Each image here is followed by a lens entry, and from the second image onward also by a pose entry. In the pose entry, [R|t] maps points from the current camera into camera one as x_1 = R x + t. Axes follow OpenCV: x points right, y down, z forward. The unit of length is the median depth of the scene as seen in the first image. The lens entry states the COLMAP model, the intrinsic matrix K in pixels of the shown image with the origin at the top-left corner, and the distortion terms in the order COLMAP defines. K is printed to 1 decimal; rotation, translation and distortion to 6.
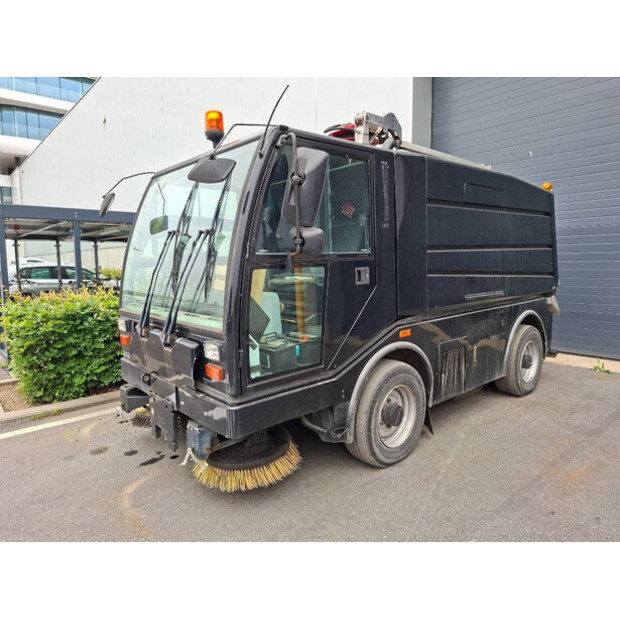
lens RADIAL K [[435.2, 0, 310.0], [0, 435.2, 310.0], [0, 0, 1]] dist [0.003072, -0.005477]
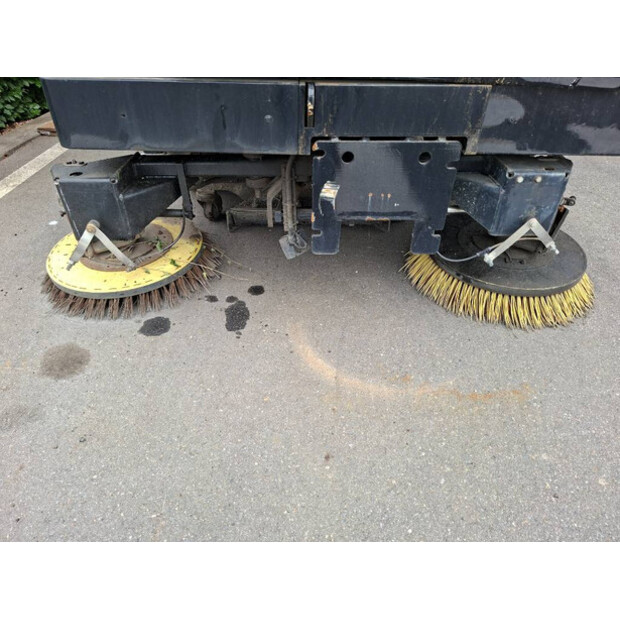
lens RADIAL K [[435.2, 0, 310.0], [0, 435.2, 310.0], [0, 0, 1]] dist [0.003072, -0.005477]
pose [[0.651855, -0.441848, 0.616324, -0.588993], [0.060920, 0.840608, 0.538207, 0.092674], [-0.755892, -0.313287, 0.574872, 0.659538]]
